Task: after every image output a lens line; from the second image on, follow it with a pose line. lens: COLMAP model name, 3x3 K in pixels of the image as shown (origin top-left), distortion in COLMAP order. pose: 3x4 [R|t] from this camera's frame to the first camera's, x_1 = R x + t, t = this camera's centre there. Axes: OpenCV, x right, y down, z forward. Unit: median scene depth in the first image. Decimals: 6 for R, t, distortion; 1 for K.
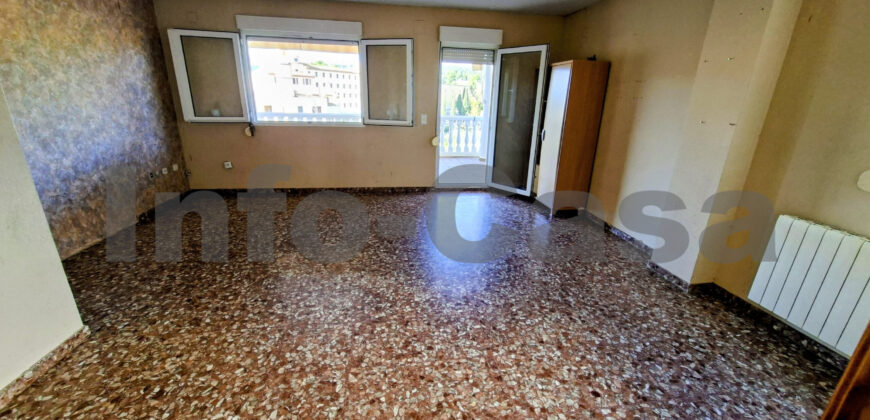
lens RADIAL K [[343.5, 0, 435.3], [0, 343.5, 208.4], [0, 0, 1]] dist [-0.007889, 0.001254]
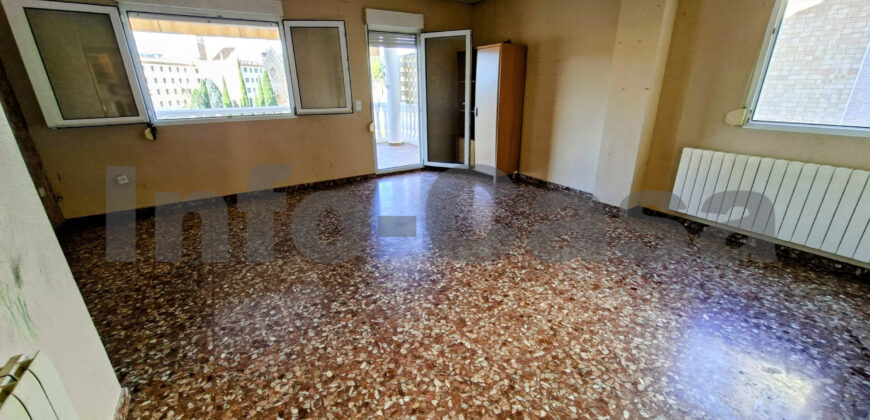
lens RADIAL K [[343.5, 0, 437.4], [0, 343.5, 209.4], [0, 0, 1]] dist [-0.007889, 0.001254]
pose [[0.912165, -0.174502, 0.370816, -0.398825], [0.161966, 0.984656, 0.064952, 0.008367], [-0.376461, 0.000813, 0.926432, 0.017124]]
